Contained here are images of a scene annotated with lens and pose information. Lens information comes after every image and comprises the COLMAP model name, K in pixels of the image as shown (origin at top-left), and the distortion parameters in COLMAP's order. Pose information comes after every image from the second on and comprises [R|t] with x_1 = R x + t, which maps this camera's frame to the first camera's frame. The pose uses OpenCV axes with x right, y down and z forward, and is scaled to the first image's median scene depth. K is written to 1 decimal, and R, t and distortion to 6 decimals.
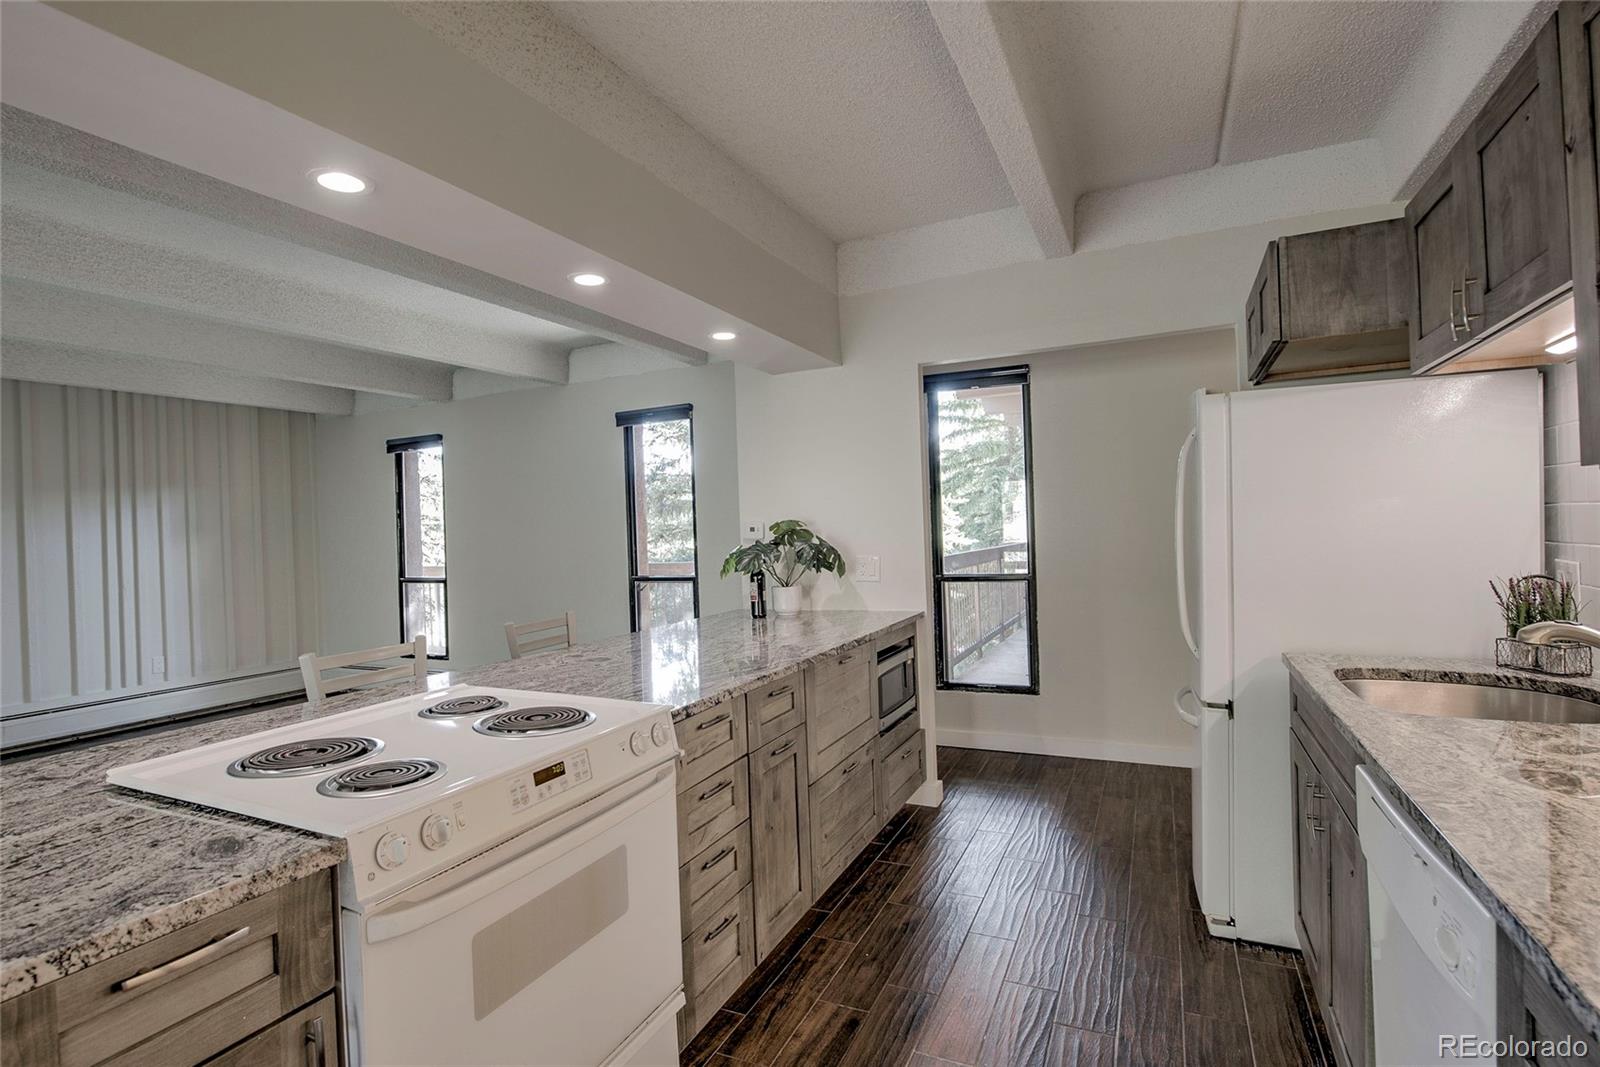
lens RADIAL K [[772.9, 0, 792.1], [0, 772.9, 532.8], [0, 0, 1]] dist [-0.014295, -0.000956]
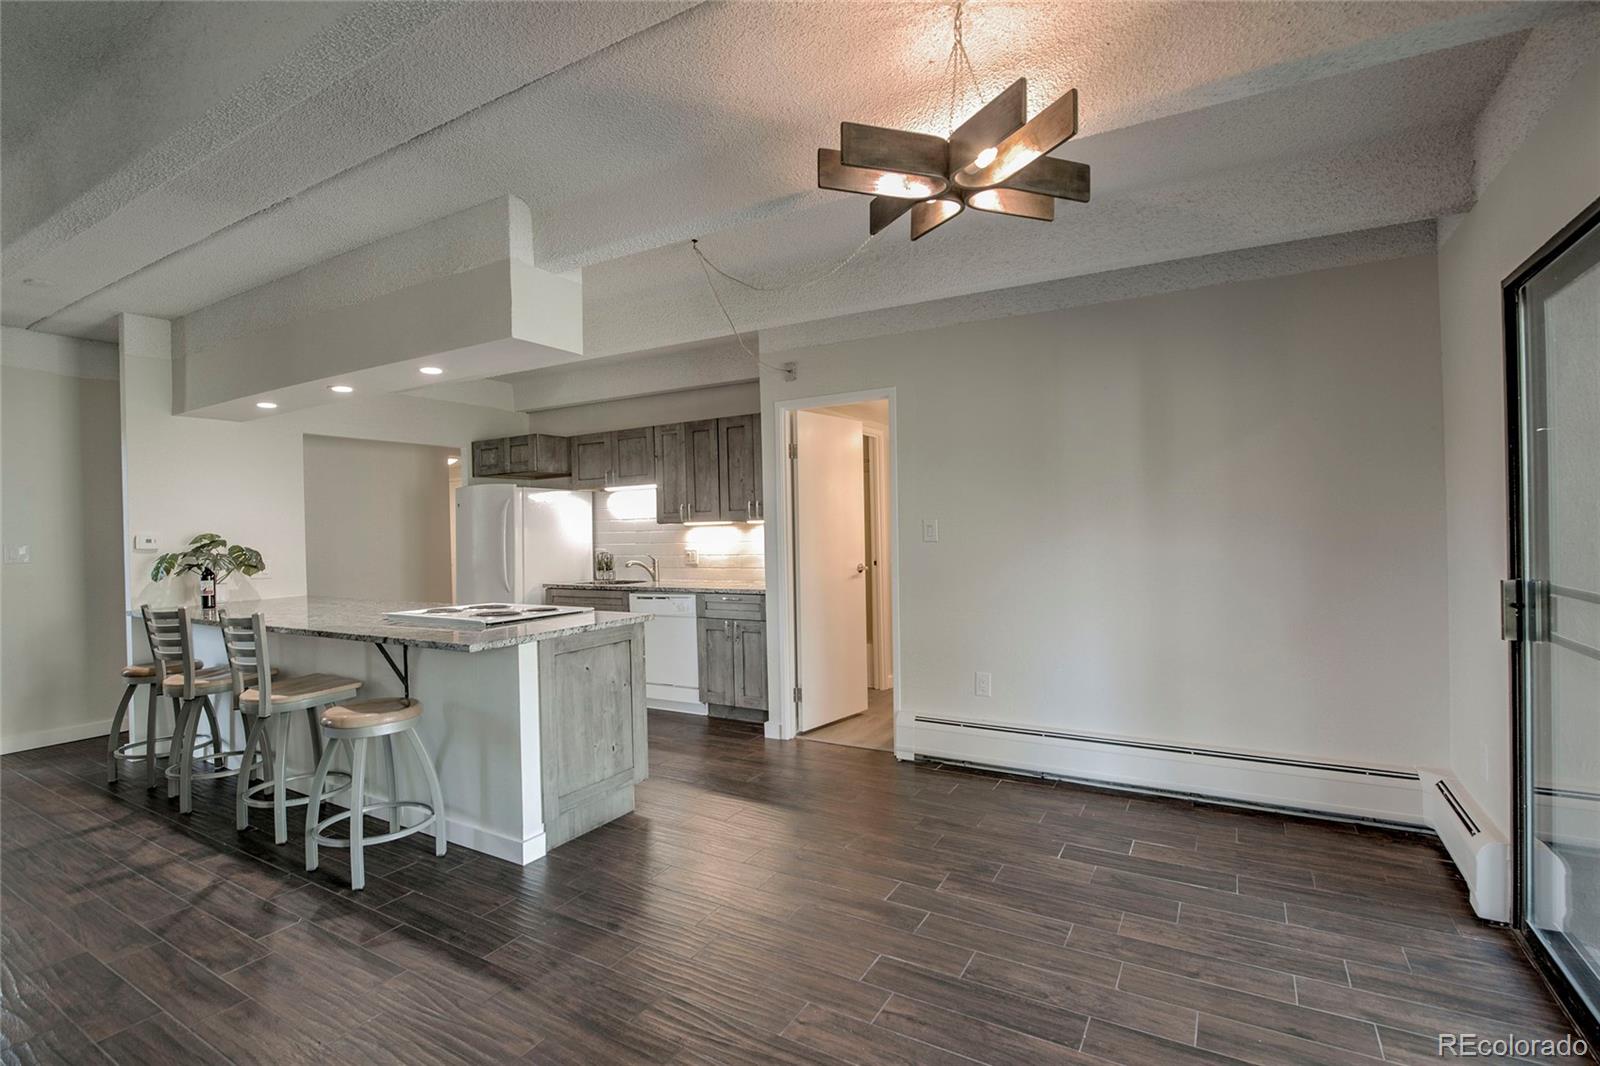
lens RADIAL K [[735.6, 0, 800.0], [0, 735.6, 533.0], [0, 0, 1]] dist [-0.016097, -0.000056]
pose [[0.086771, 0.025411, 0.995904, -1.565083], [0.023441, 0.999346, -0.027541, 0.054308], [-0.995952, 0.025734, 0.086119, -0.129930]]
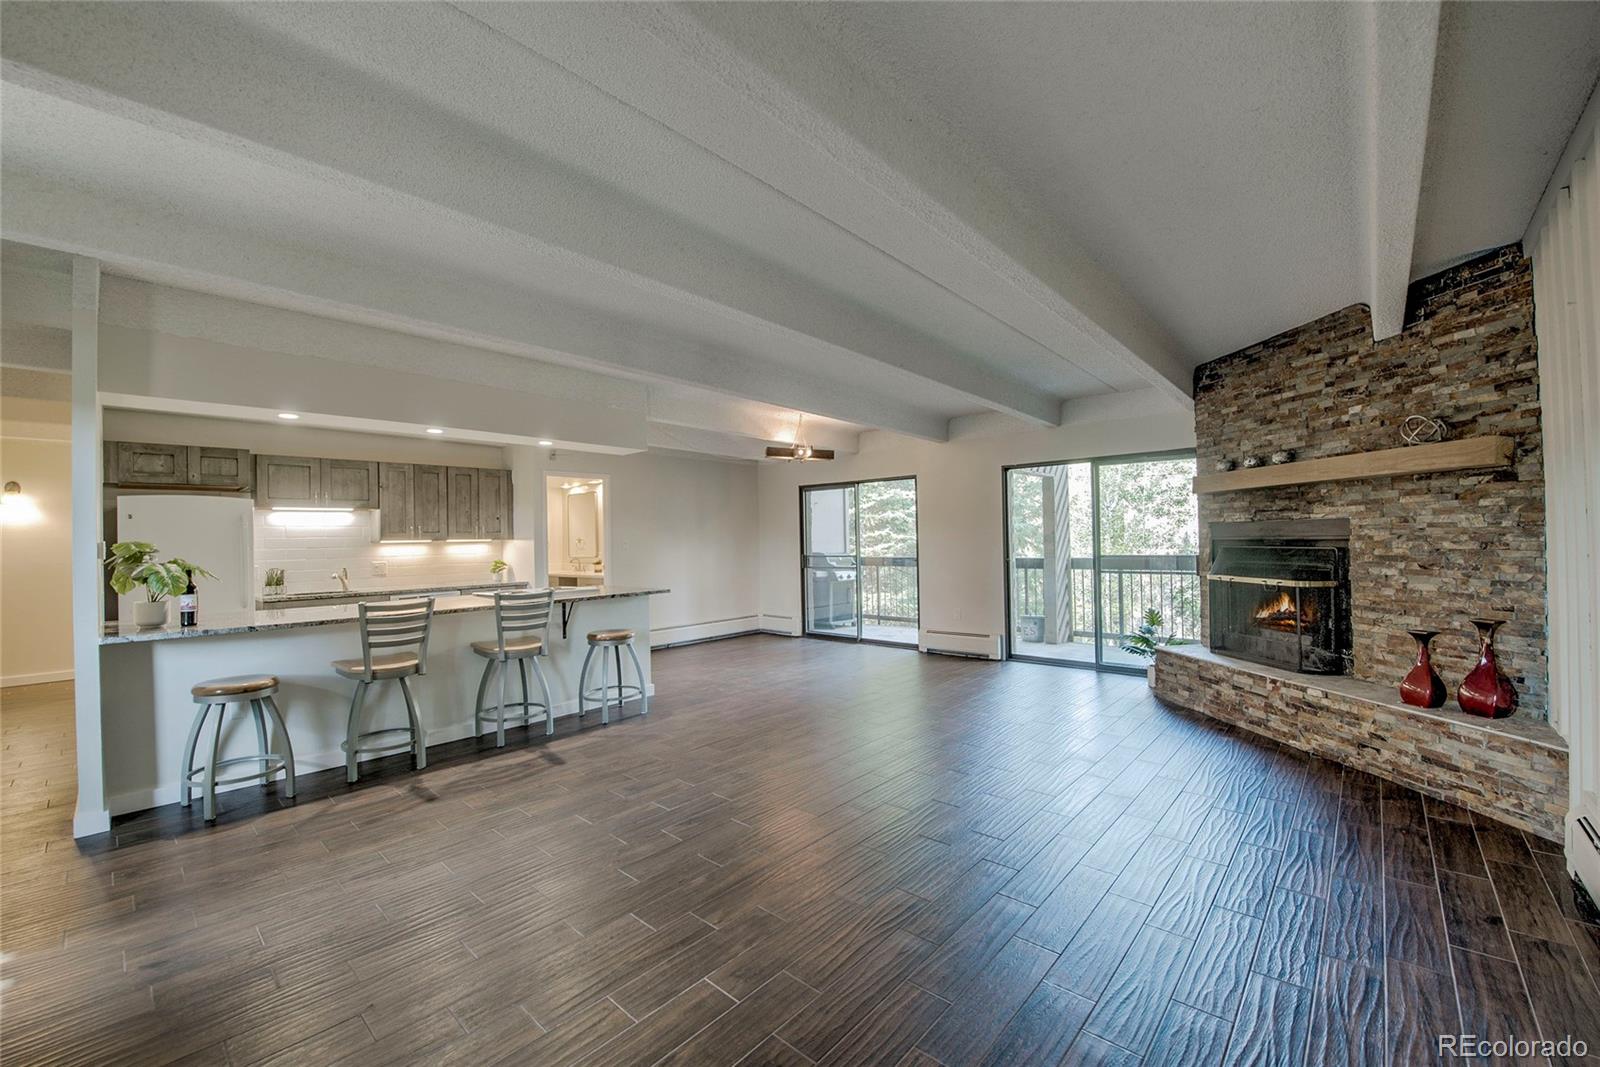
lens RADIAL K [[644.6, 0, 802.1], [0, 644.6, 534.8], [0, 0, 1]] dist [-0.021911, -0.000380]
pose [[-0.957477, 0.055710, 0.283081, -1.568845], [0.054180, 0.998443, -0.013237, 0.048707], [-0.283377, 0.002663, -0.959005, 2.168278]]
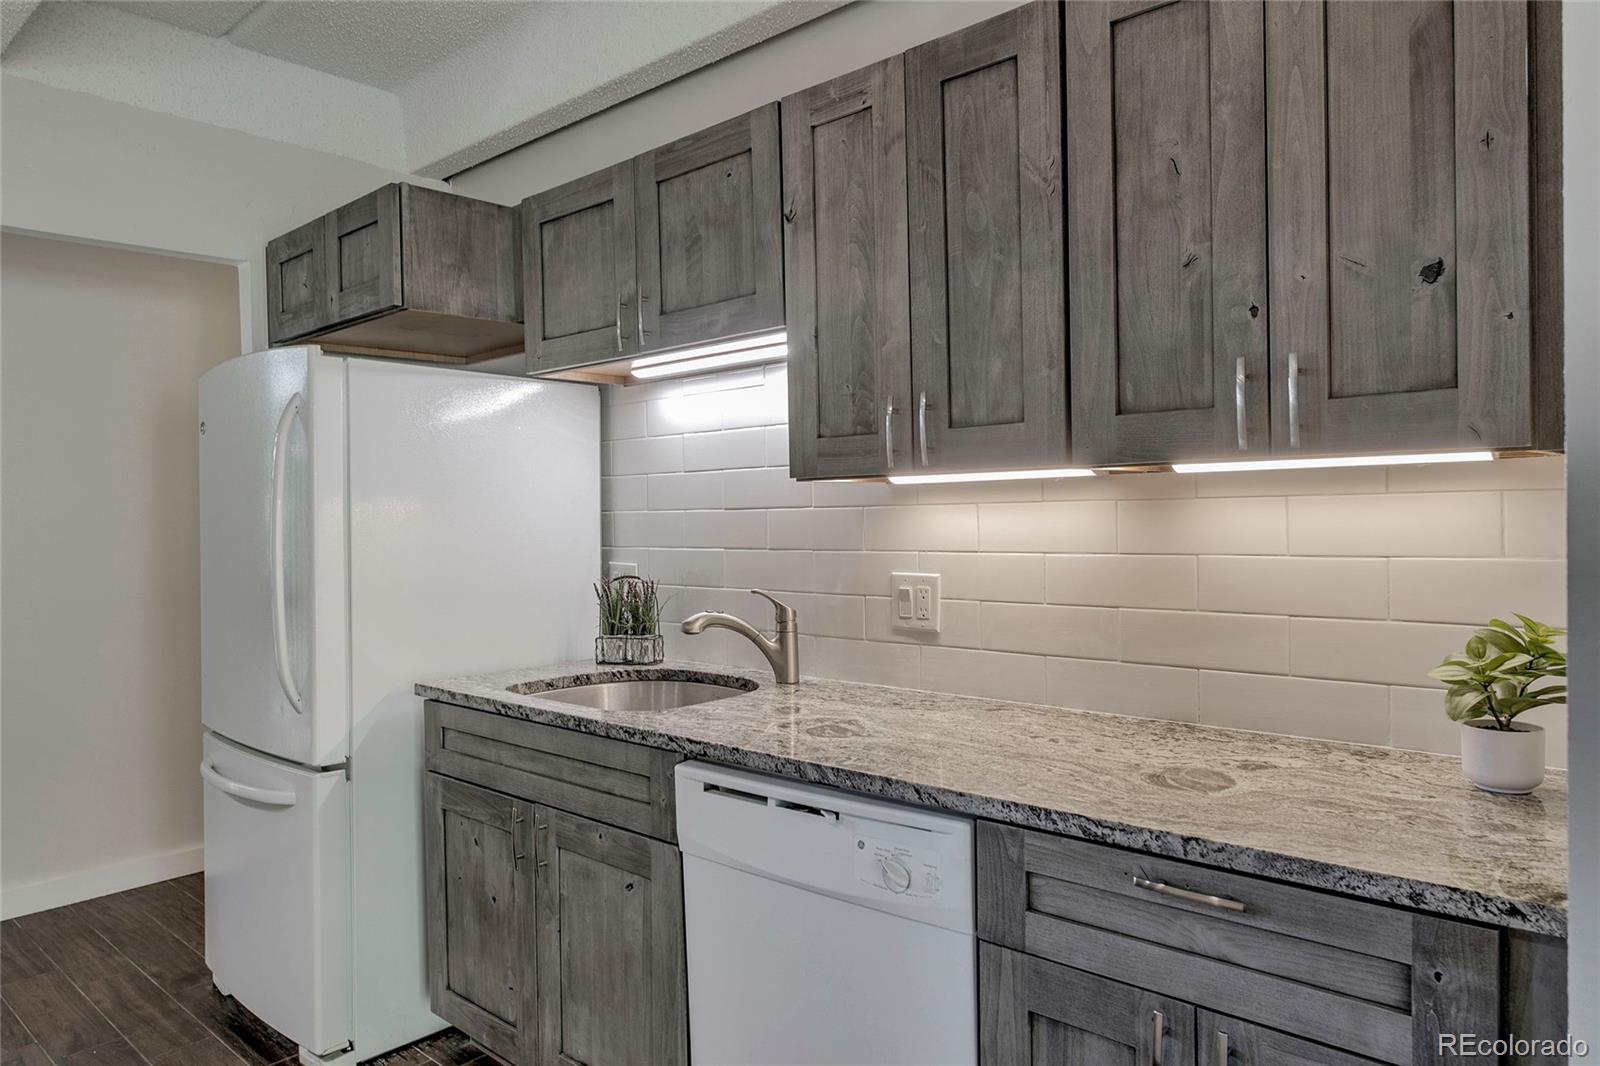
lens RADIAL K [[1026.3, 0, 800.0], [0, 1026.3, 533.0], [0, 0, 1]] dist [-0.000647, -0.002864]
pose [[0.280196, 0.009644, 0.959894, -0.250668], [0.011119, 0.999850, -0.013291, 0.010872], [-0.959878, 0.014397, 0.280046, 0.234215]]
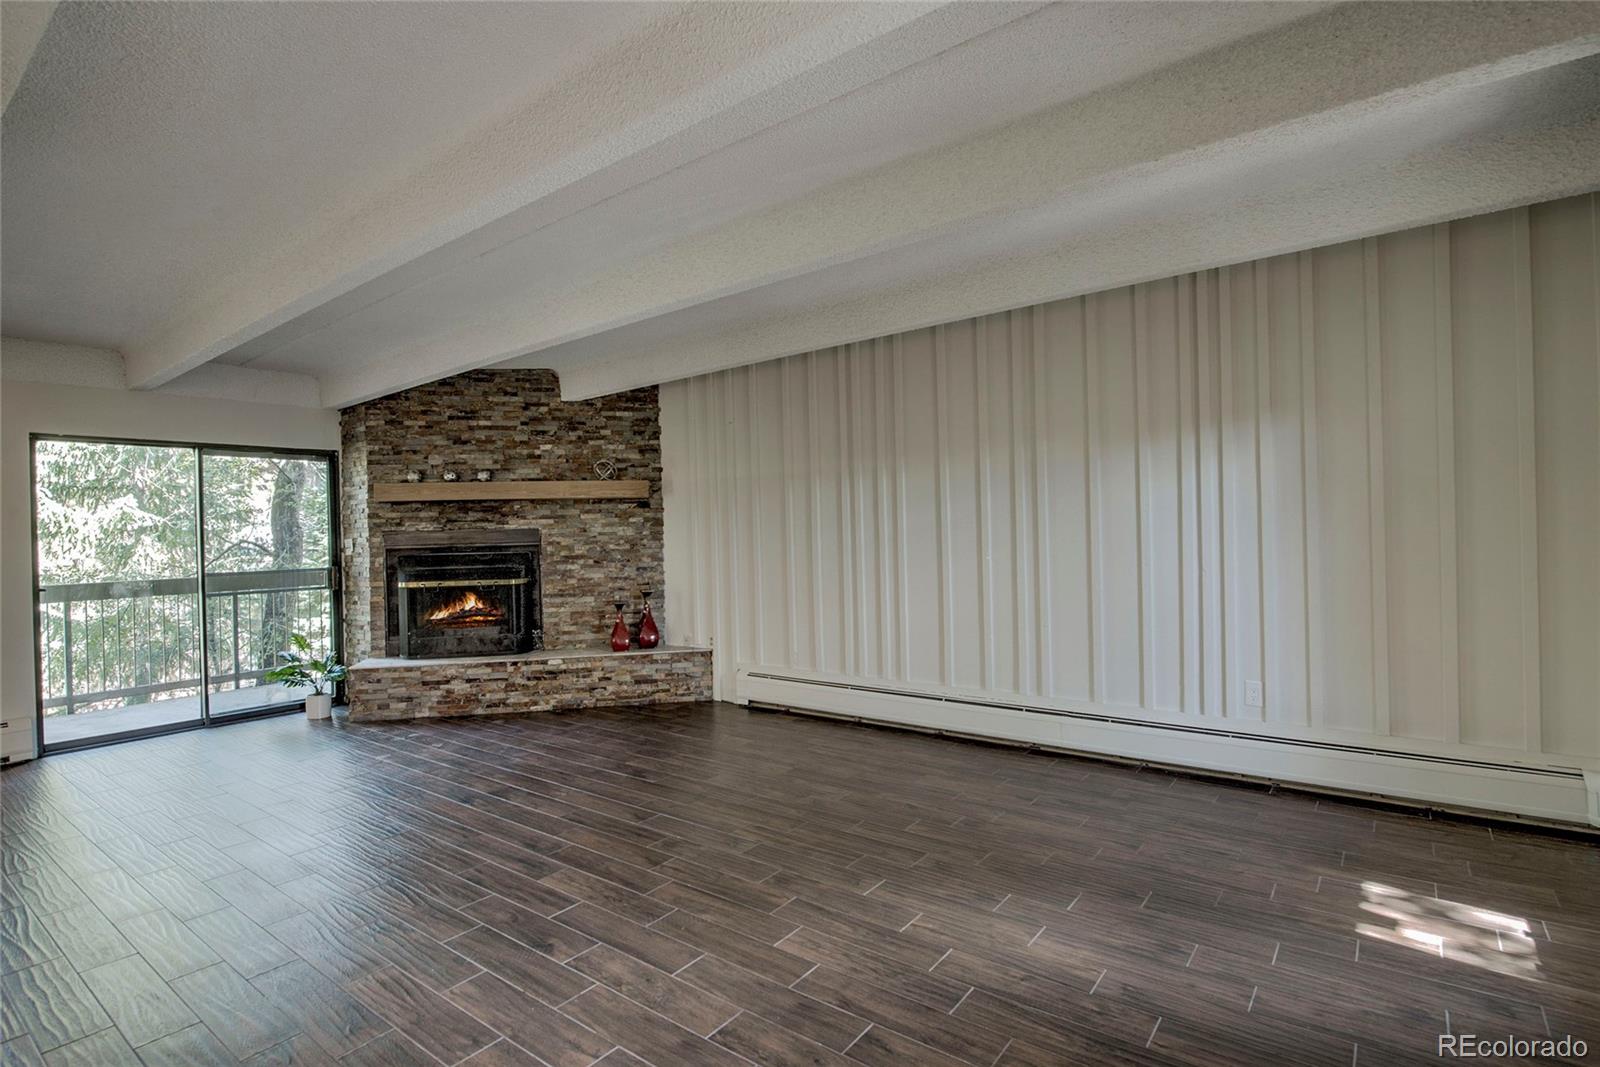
lens RADIAL K [[783.3, 0, 793.4], [0, 783.3, 533.6], [0, 0, 1]] dist [-0.014110, -0.001570]
pose [[-0.205714, 0.045237, -0.977566, -0.235244], [0.027558, 0.998803, 0.040421, 0.000809], [0.978224, -0.018625, -0.206715, 1.659309]]
